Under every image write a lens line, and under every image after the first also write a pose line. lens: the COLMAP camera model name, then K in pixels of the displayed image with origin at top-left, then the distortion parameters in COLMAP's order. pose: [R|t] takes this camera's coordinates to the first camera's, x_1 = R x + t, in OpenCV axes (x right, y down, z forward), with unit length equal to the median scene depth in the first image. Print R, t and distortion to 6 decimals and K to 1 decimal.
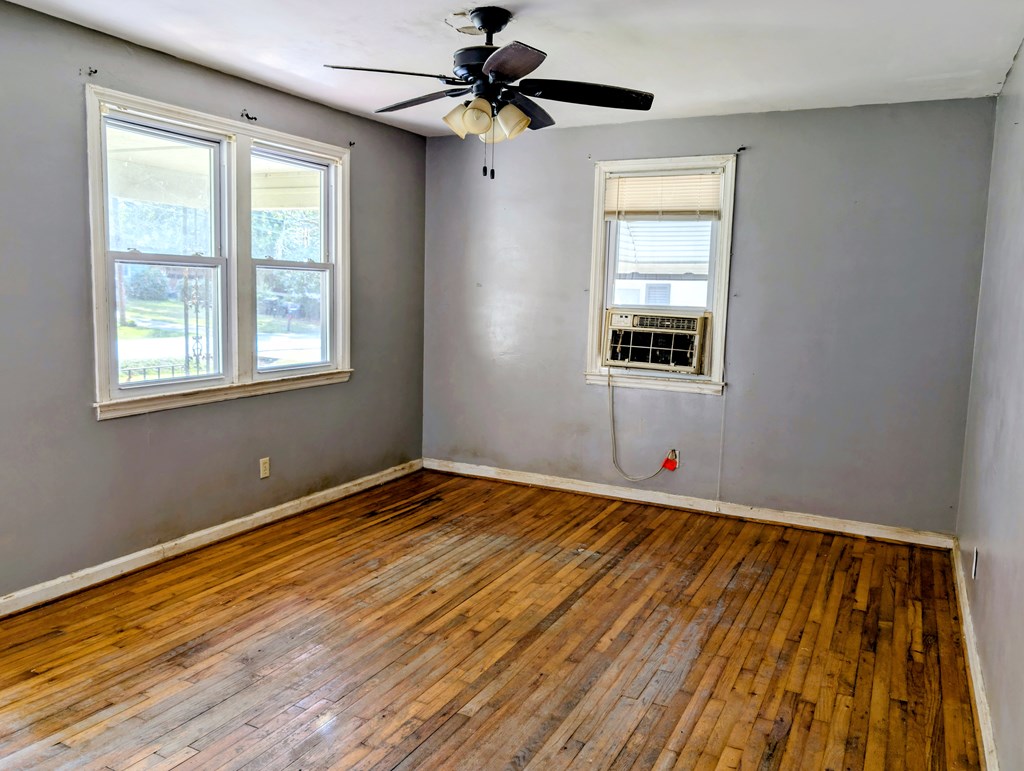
lens RADIAL K [[789.5, 0, 517.3], [0, 789.5, 383.6], [0, 0, 1]] dist [0.049060, -0.024506]
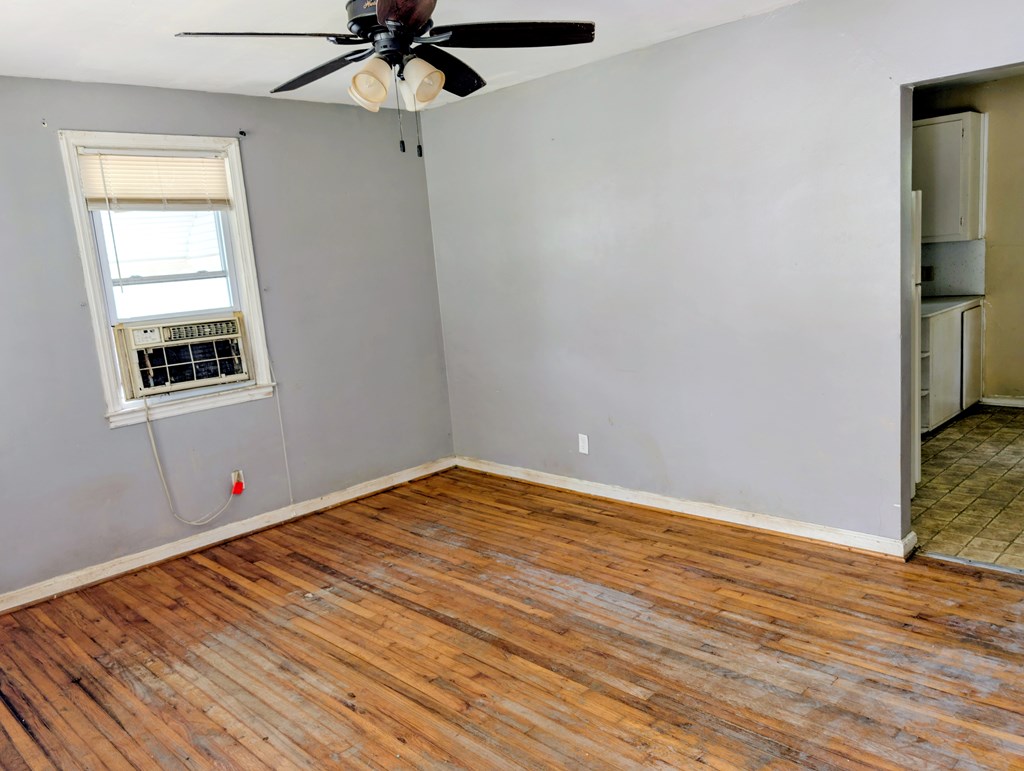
lens RADIAL K [[789.5, 0, 515.2], [0, 789.5, 383.3], [0, 0, 1]] dist [0.049060, -0.024506]
pose [[0.320411, -0.208582, 0.924029, -0.547881], [0.205054, 0.967601, 0.147315, -0.084624], [-0.924819, 0.142275, 0.352800, 0.423553]]
